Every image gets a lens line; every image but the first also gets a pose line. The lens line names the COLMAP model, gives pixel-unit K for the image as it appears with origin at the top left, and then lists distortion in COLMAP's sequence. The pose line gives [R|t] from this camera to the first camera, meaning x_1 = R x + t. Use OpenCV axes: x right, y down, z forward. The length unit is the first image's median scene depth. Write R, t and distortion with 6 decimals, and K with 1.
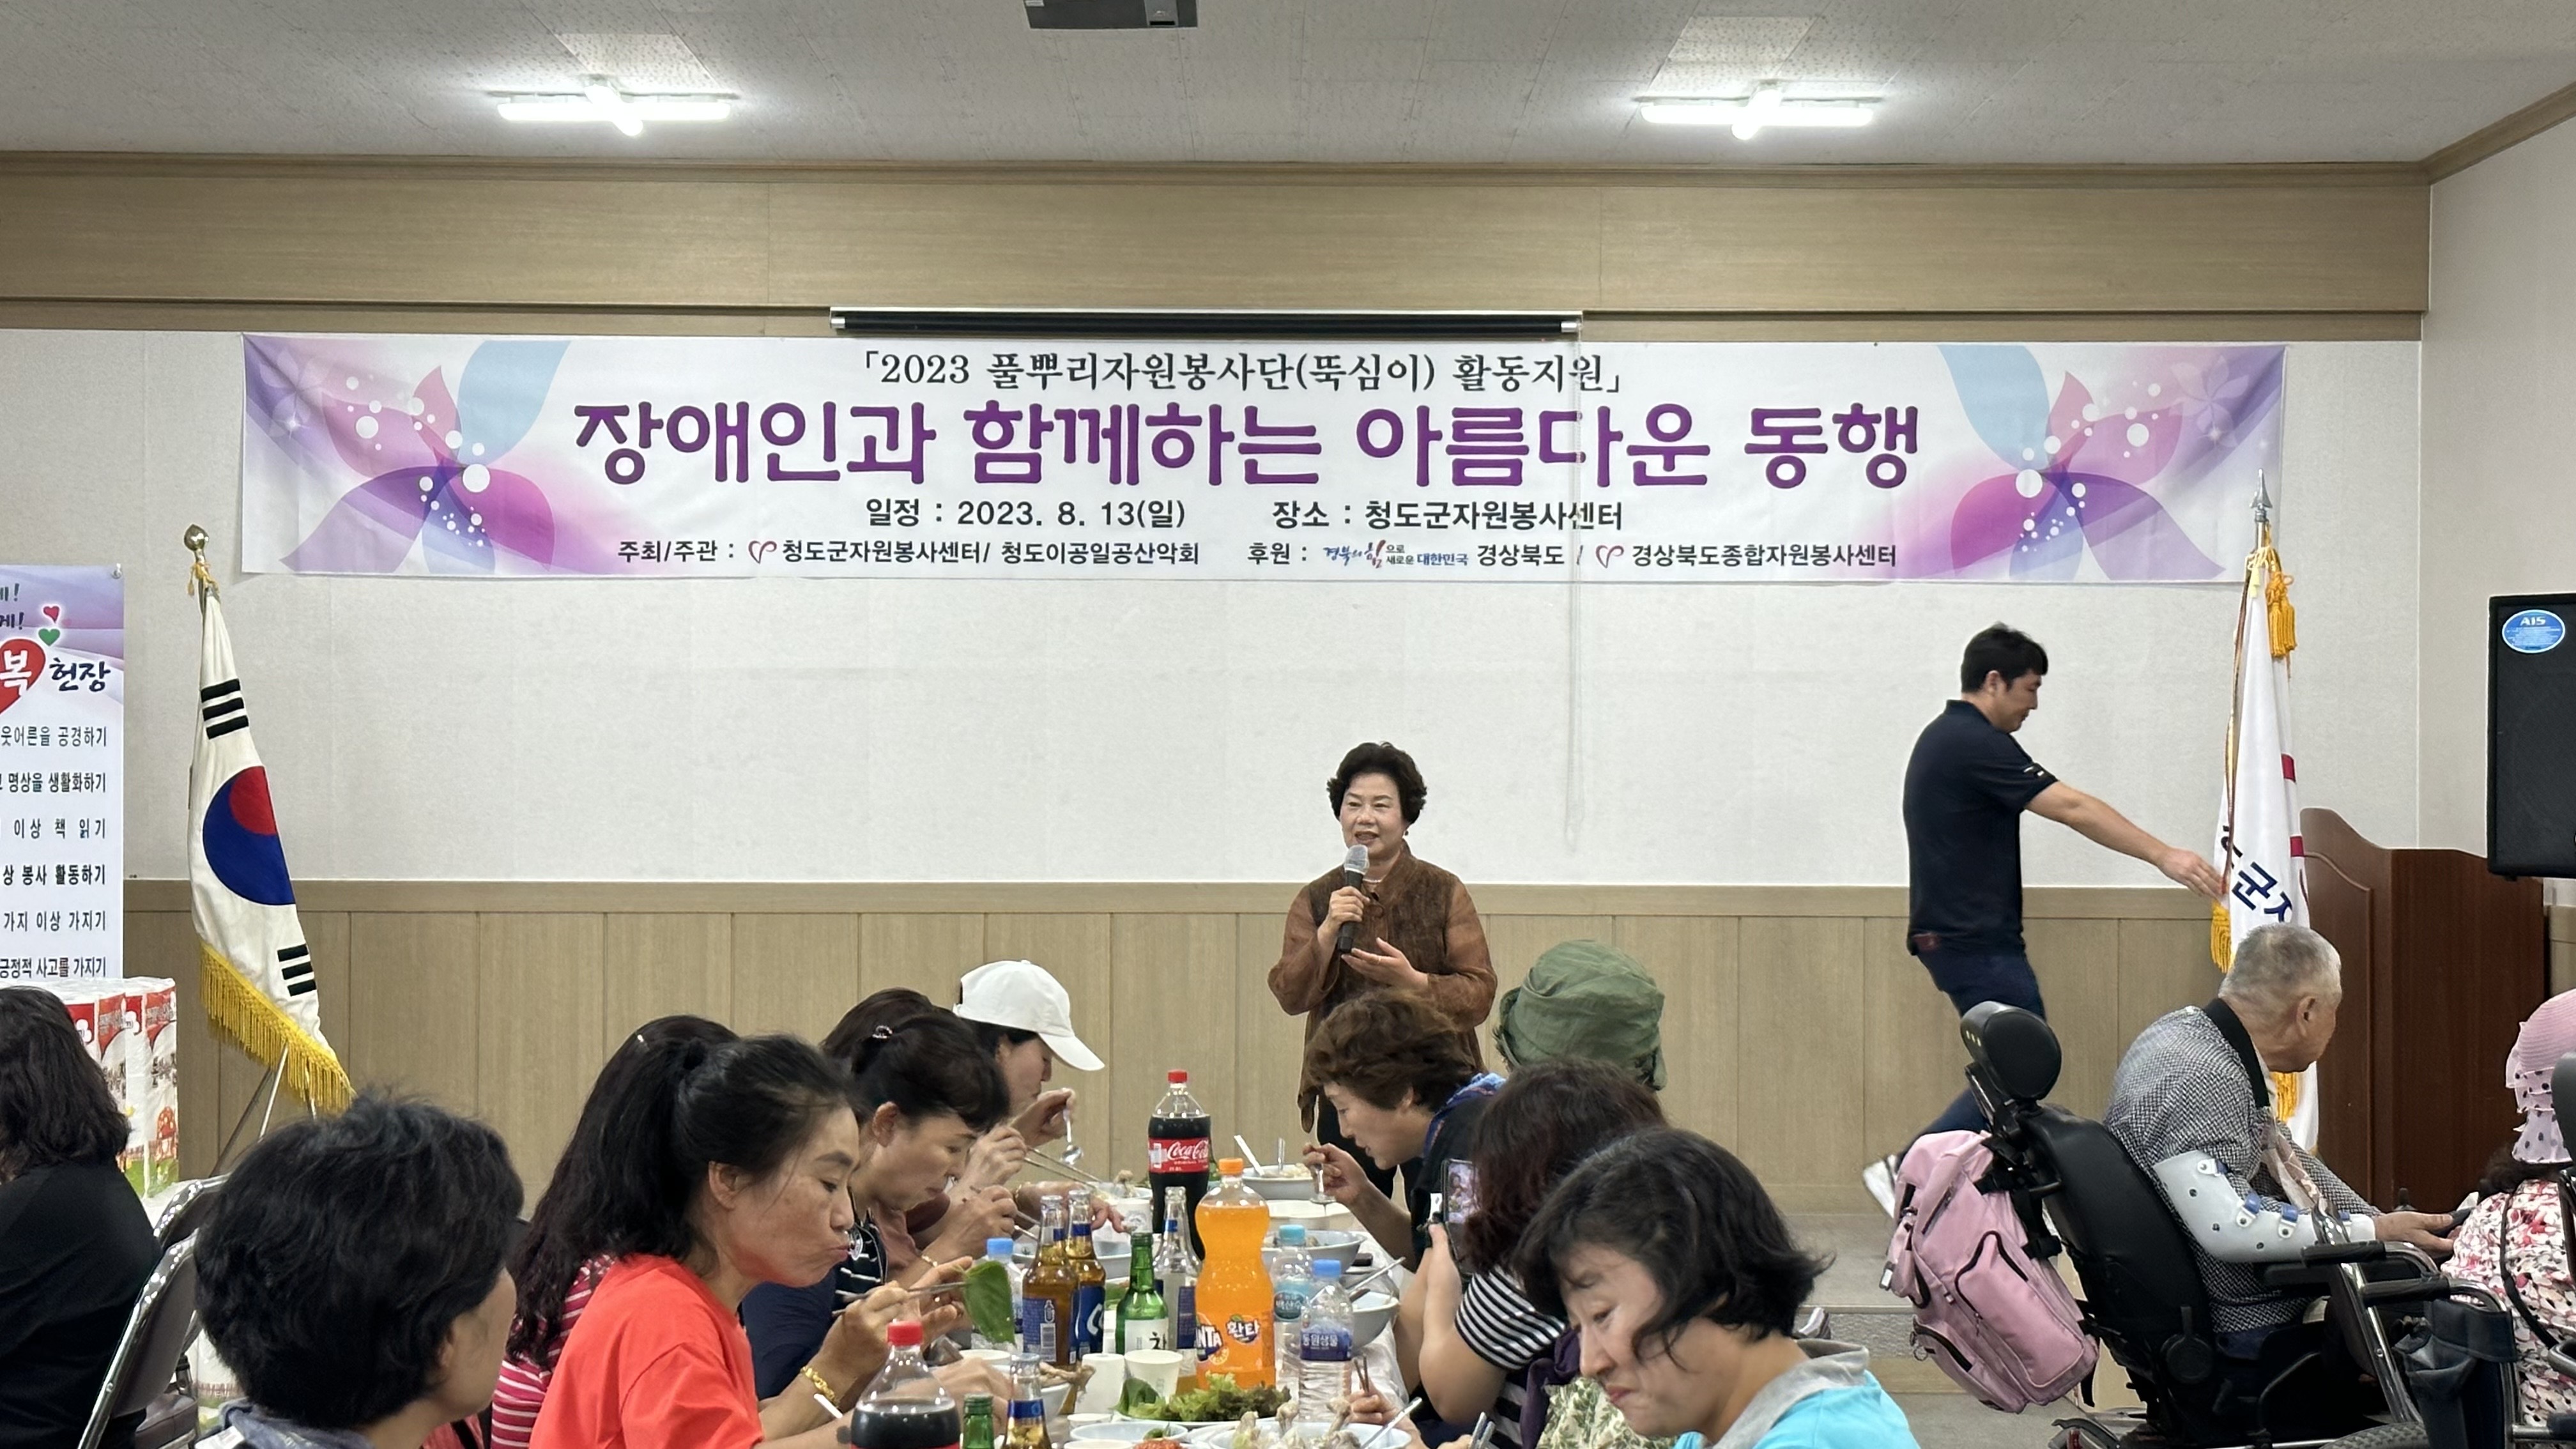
lens RADIAL K [[4146.9, 0, 1313.7], [0, 4146.9, 780.3], [0, 0, 1]] dist [0.060513, 0.000000]
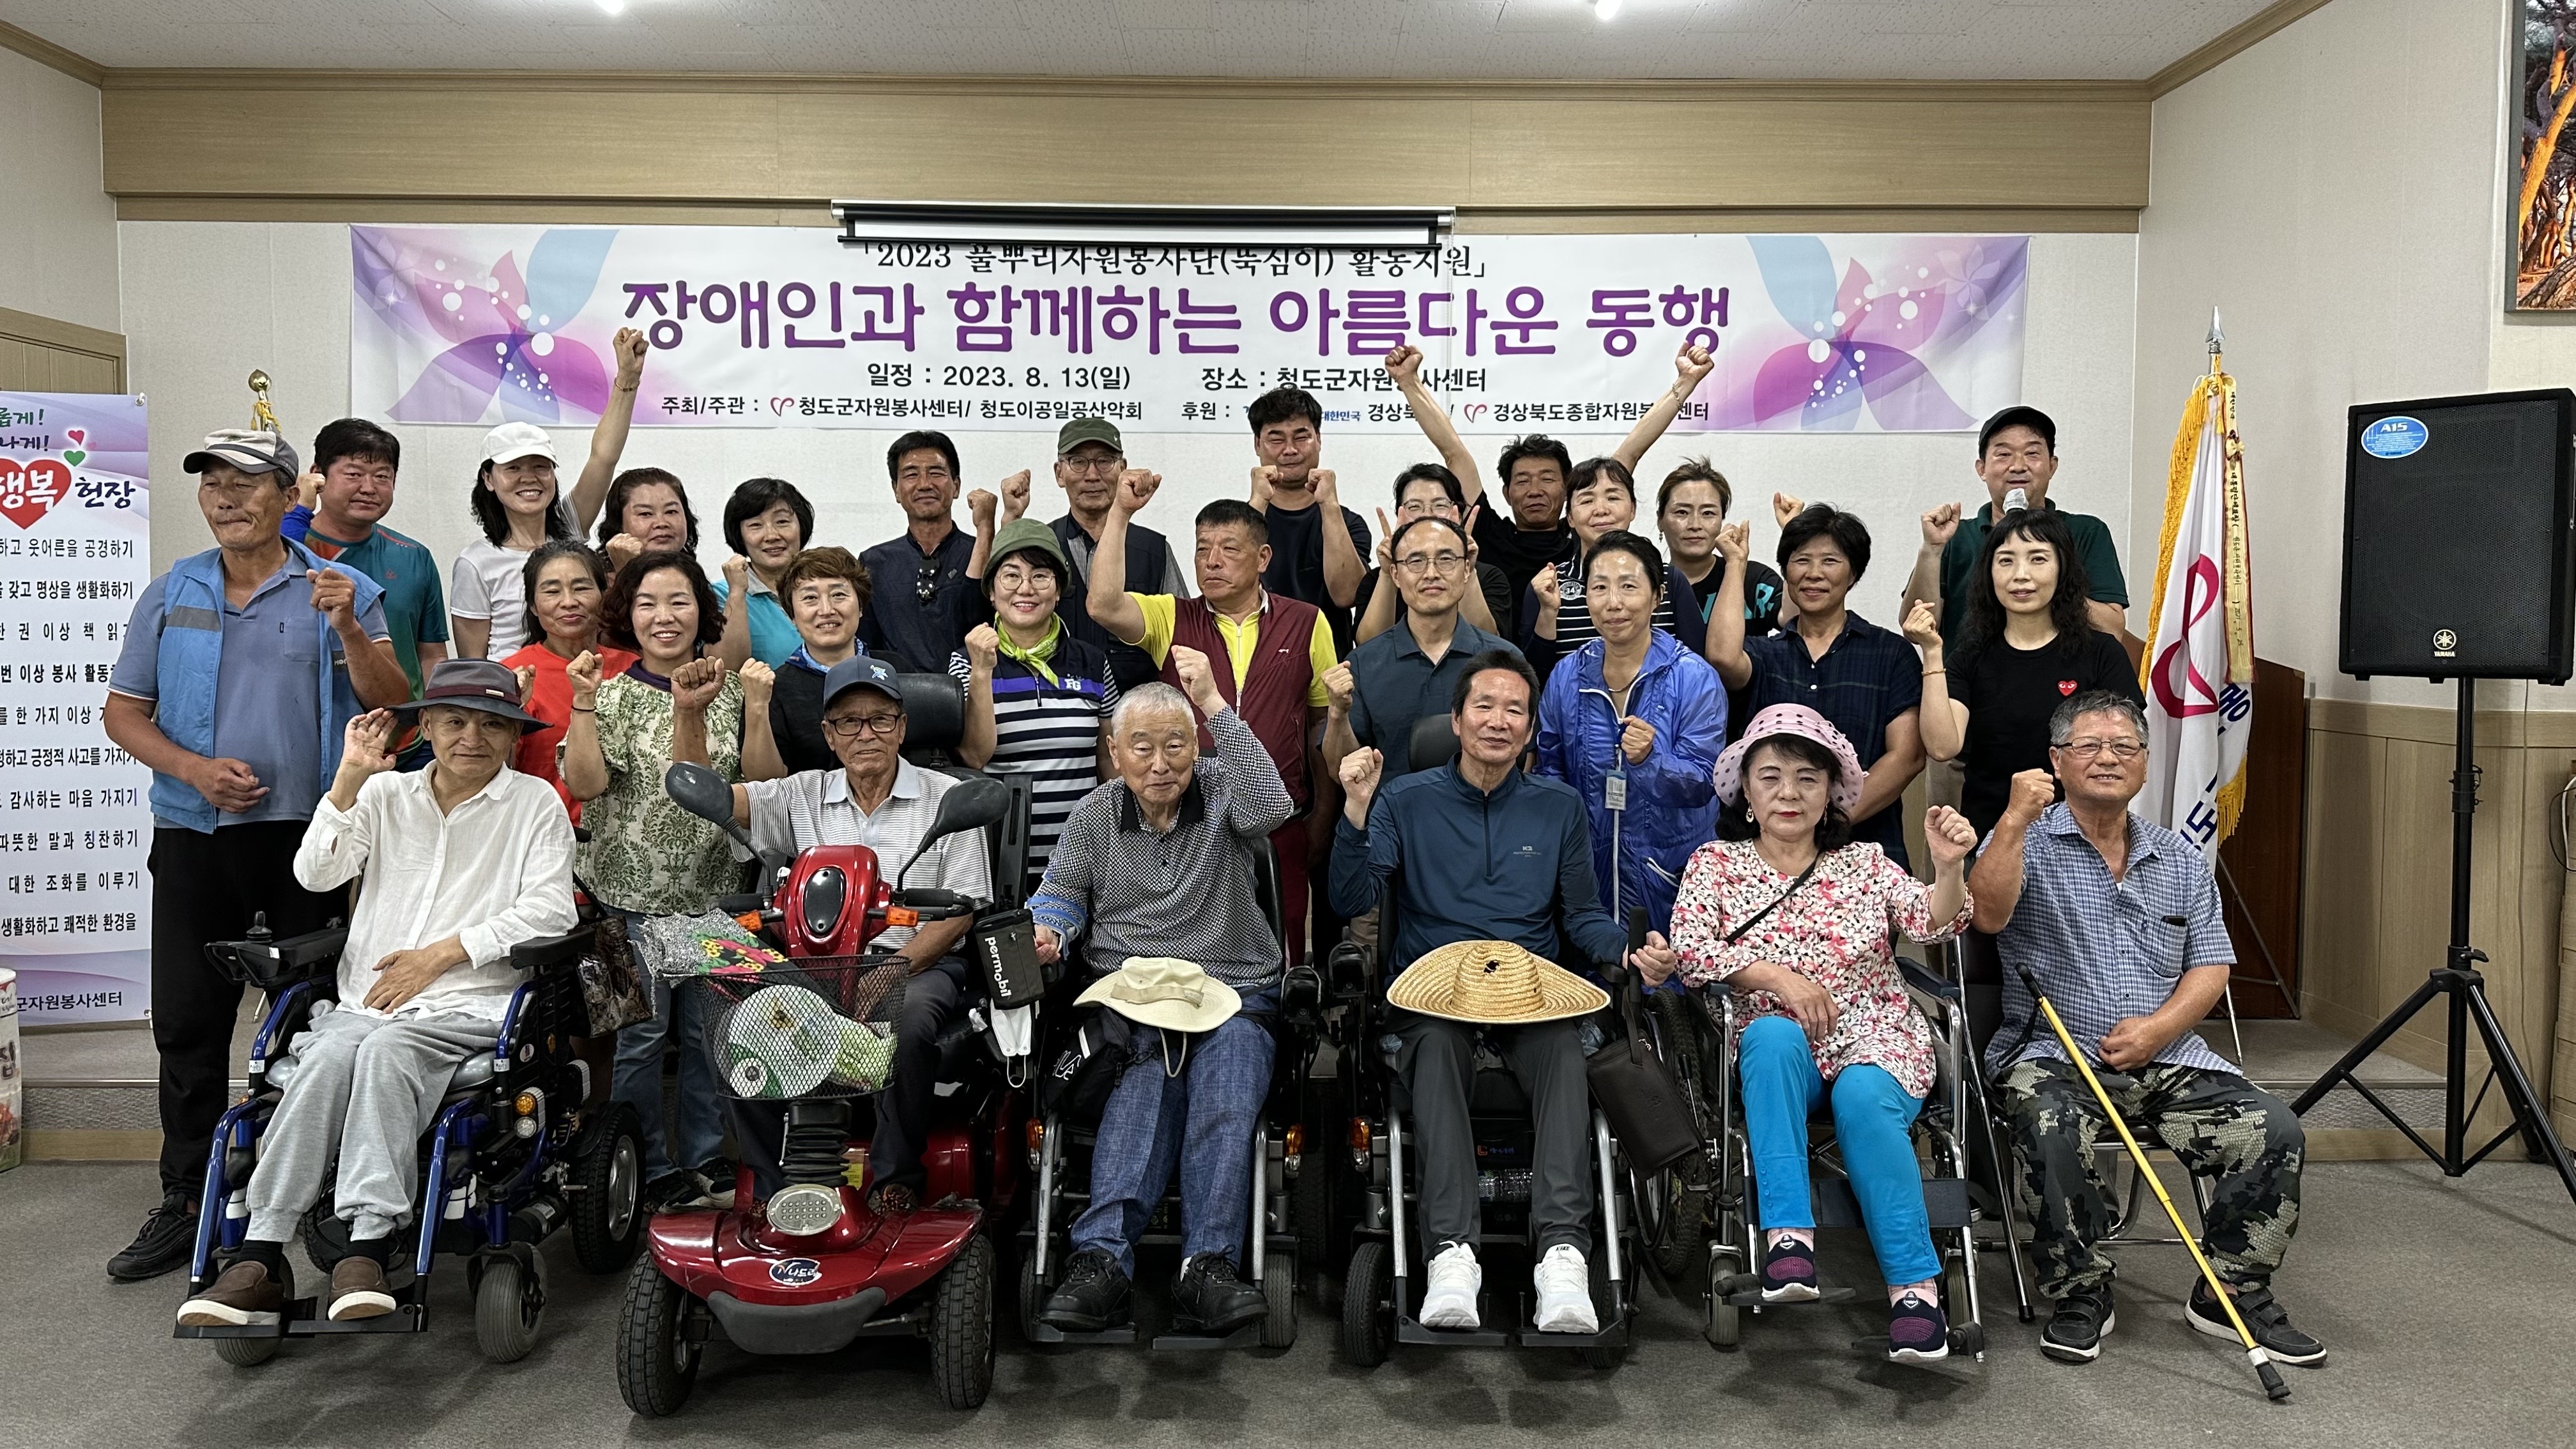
lens RADIAL K [[2016.5, 0, 1298.0], [0, 2016.5, 736.3], [0, 0, 1]] dist [0.086685, -0.087940]
pose [[0.999973, -0.001074, 0.007244, 0.014297], [0.000643, 0.998245, 0.059207, 0.006351], [-0.007295, -0.059201, 0.998219, 0.398086]]
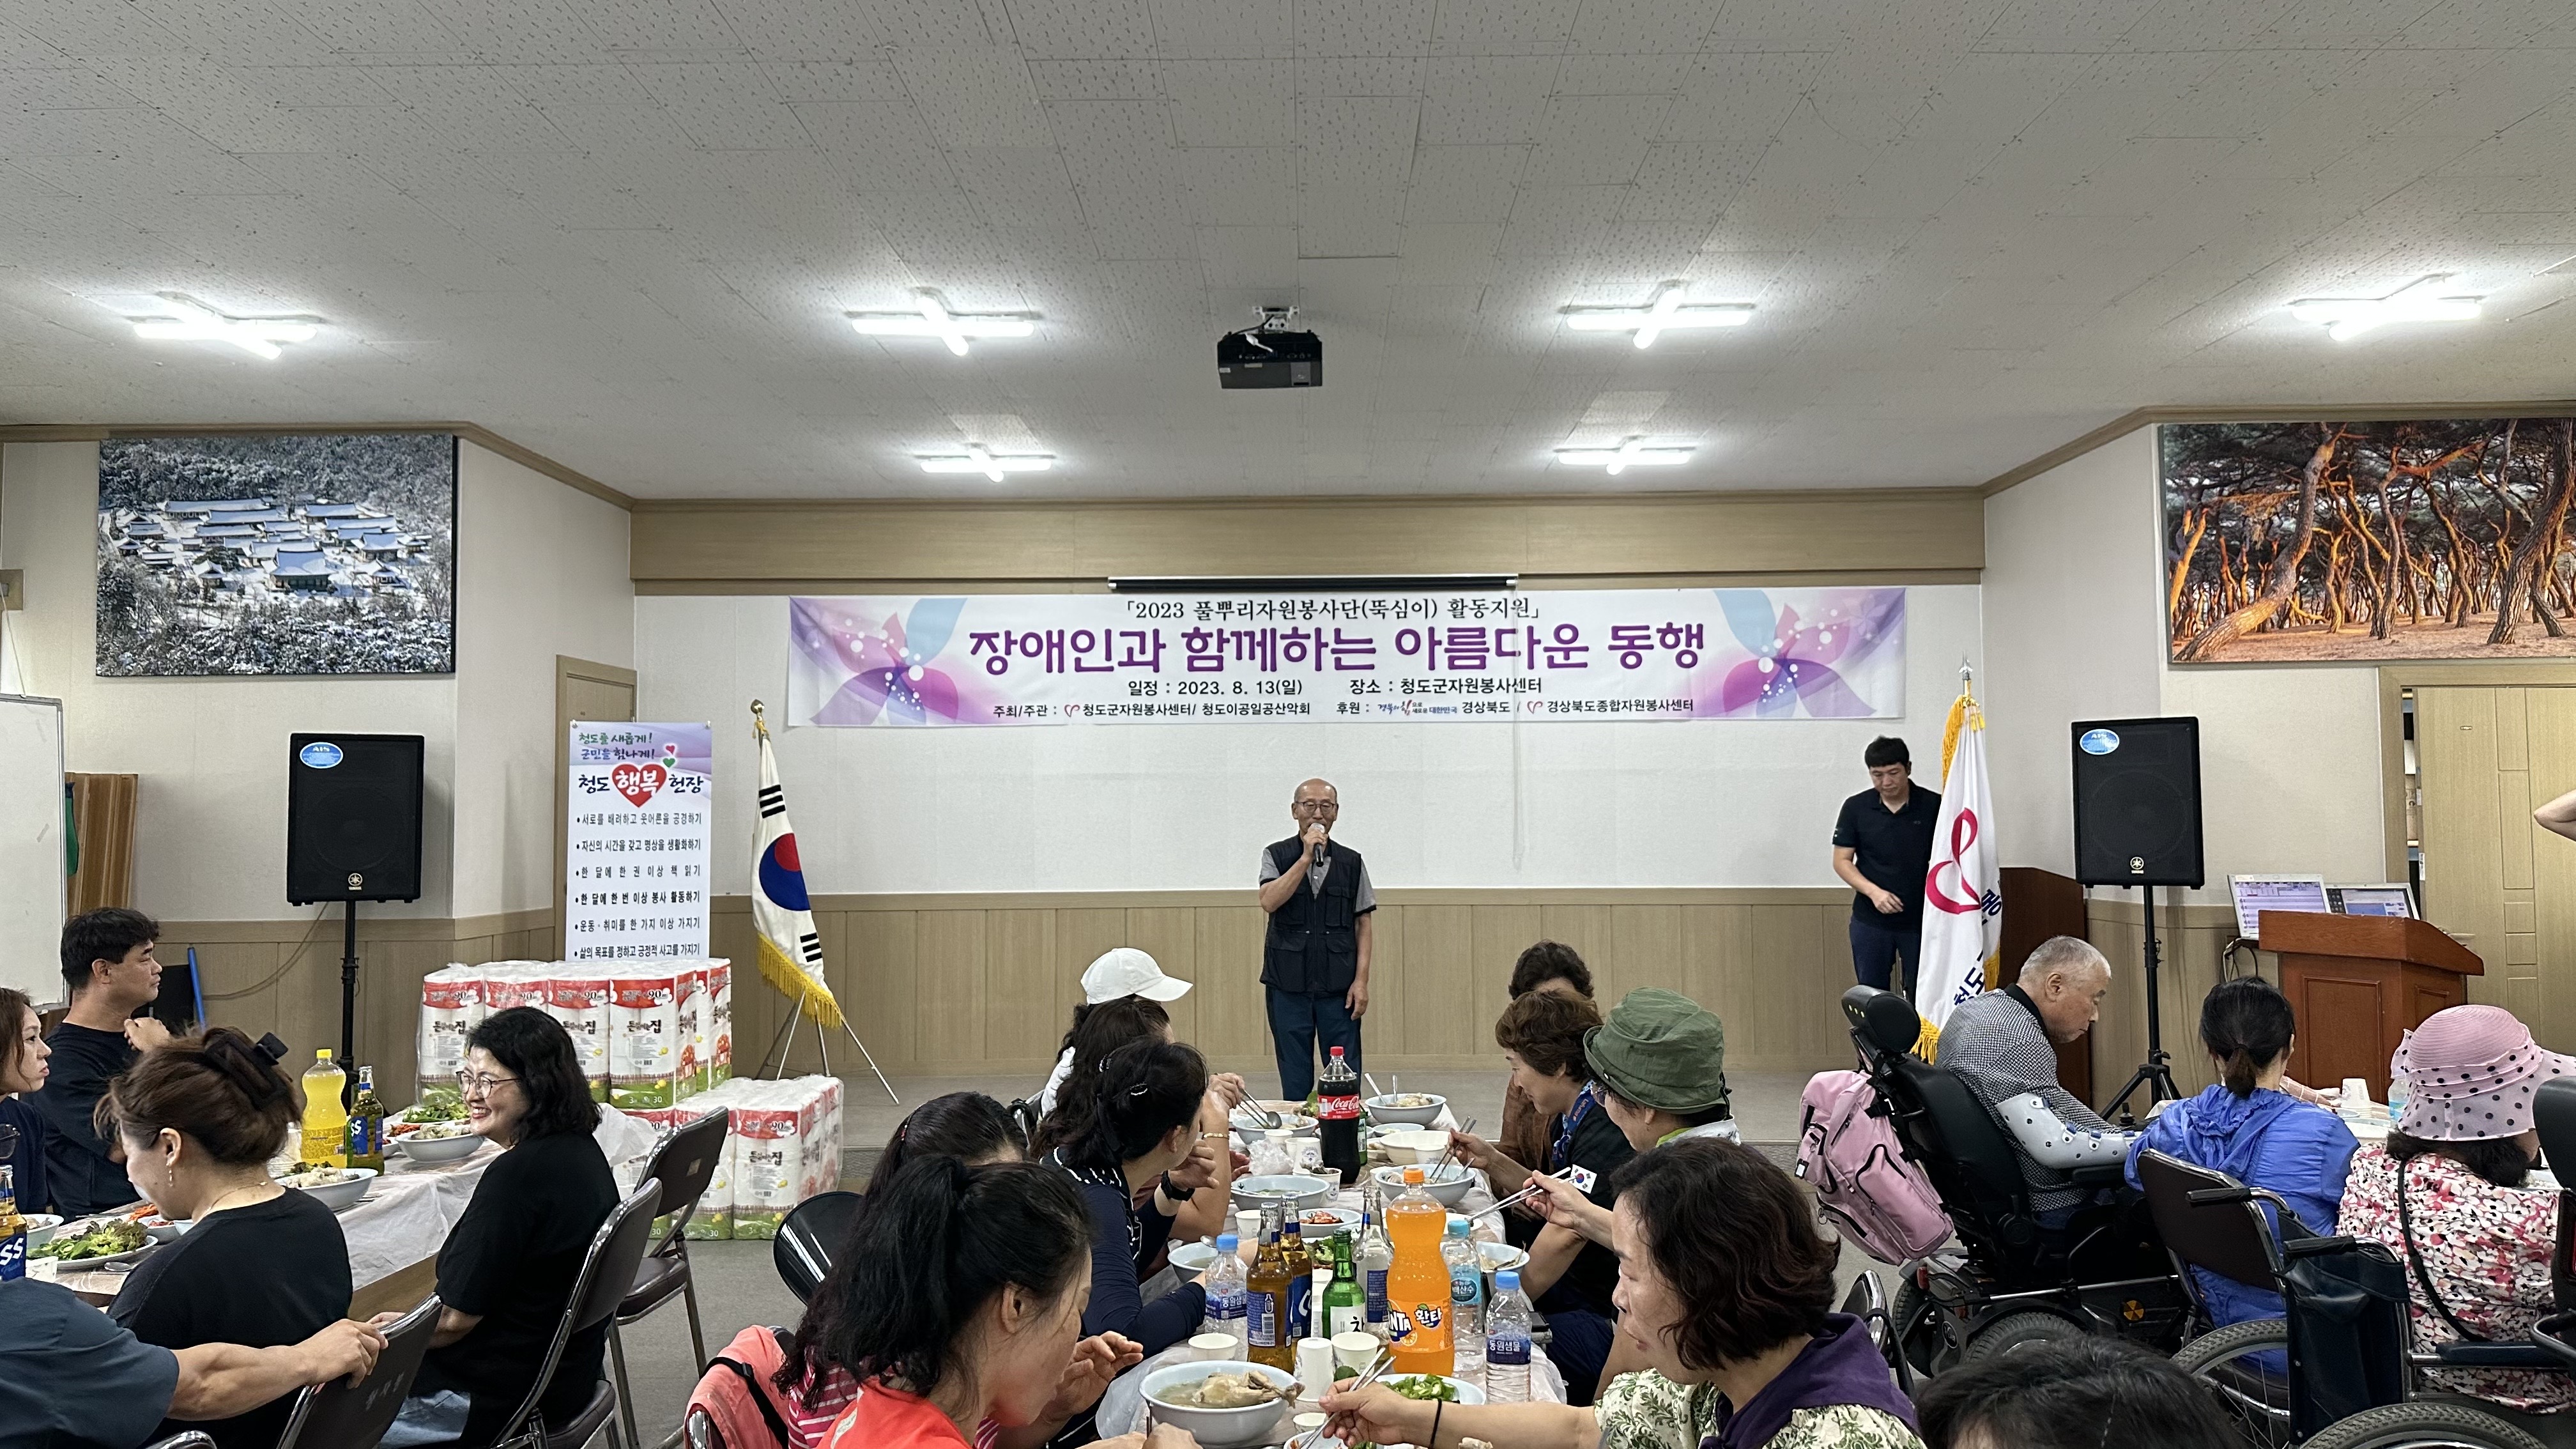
lens RADIAL K [[1859.1, 0, 1307.0], [0, 1859.1, 719.6], [0, 0, 1]] dist [0.065767, -0.068209]
pose [[0.999820, -0.012545, -0.014215, -0.017509], [0.011750, 0.998435, -0.054670, -0.005126], [0.014879, 0.054493, 0.998403, 0.182516]]
